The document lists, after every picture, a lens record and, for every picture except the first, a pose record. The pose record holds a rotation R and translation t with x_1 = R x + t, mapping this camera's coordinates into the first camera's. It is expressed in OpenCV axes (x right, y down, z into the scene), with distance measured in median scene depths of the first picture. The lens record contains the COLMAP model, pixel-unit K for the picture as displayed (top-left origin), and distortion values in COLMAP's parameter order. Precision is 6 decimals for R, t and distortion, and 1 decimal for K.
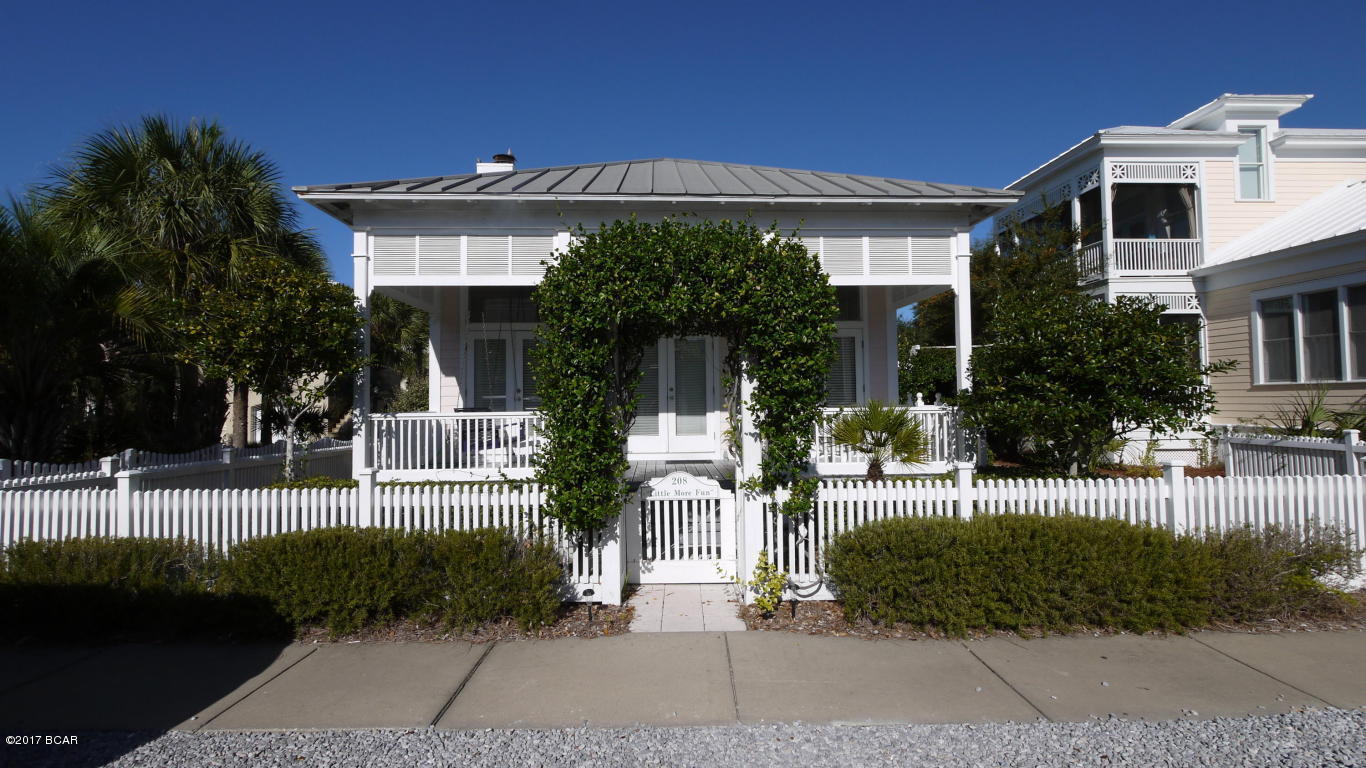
lens RADIAL K [[536.0, 0, 678.9], [0, 536.0, 385.5], [0, 0, 1]] dist [-0.023053, -0.000224]
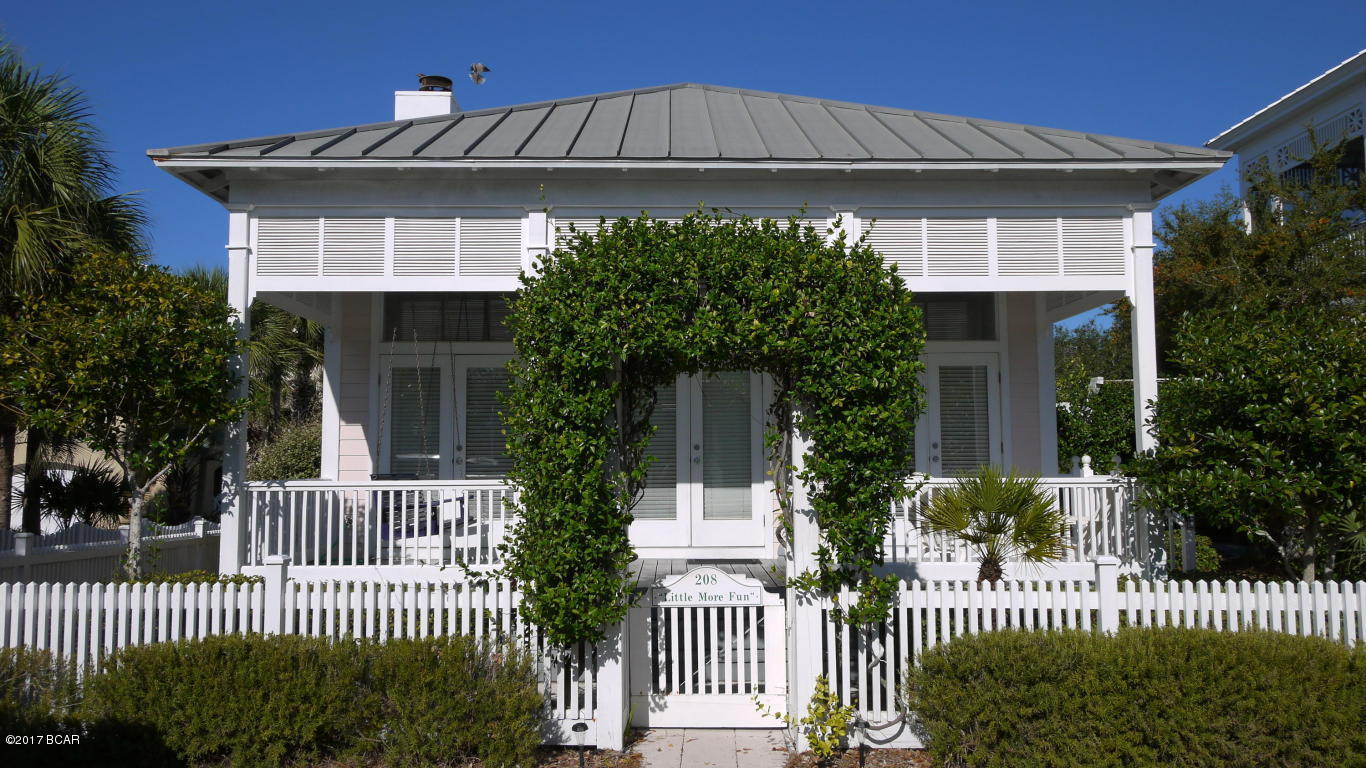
lens RADIAL K [[1154.5, 0, 679.9], [0, 1154.5, 379.4], [0, 0, 1]] dist [0.008784, 0.006077]
pose [[0.999450, 0.004916, -0.032810, 0.014379], [-0.006366, 0.999001, -0.044236, -0.016096], [0.032560, 0.044421, 0.998482, -0.496440]]
